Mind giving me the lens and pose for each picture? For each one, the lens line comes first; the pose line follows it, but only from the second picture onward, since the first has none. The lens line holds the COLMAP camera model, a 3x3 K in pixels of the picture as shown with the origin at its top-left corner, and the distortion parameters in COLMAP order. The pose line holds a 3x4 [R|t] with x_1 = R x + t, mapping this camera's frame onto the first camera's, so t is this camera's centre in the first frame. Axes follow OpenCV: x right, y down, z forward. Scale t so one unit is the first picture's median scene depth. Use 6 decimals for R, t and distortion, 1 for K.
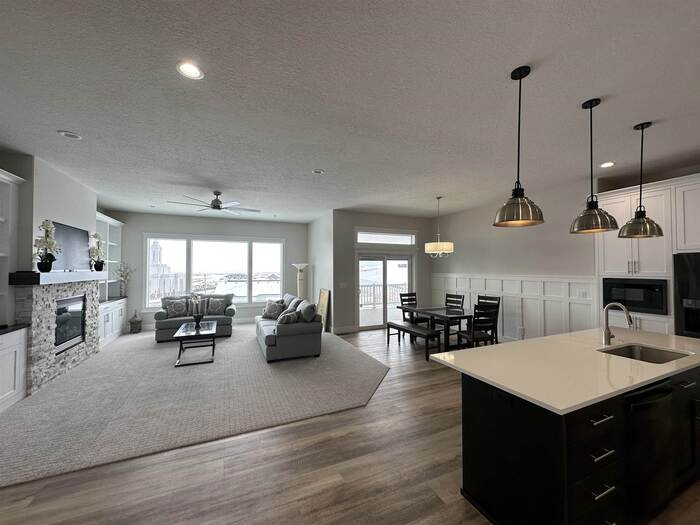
lens RADIAL K [[278.9, 0, 349.6], [0, 278.9, 262.7], [0, 0, 1]] dist [0.000123, 0.000510]
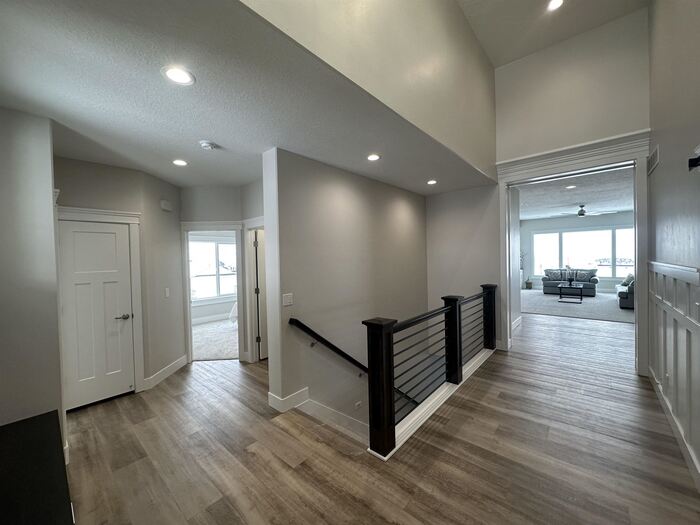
lens RADIAL K [[278.9, 0, 350.5], [0, 278.9, 260.8], [0, 0, 1]] dist [0.000123, 0.000510]
pose [[0.418654, 0.004519, -0.908135, 0.454224], [0.040932, 0.998877, 0.023841, -0.018866], [0.907223, -0.047153, 0.417999, -0.952322]]
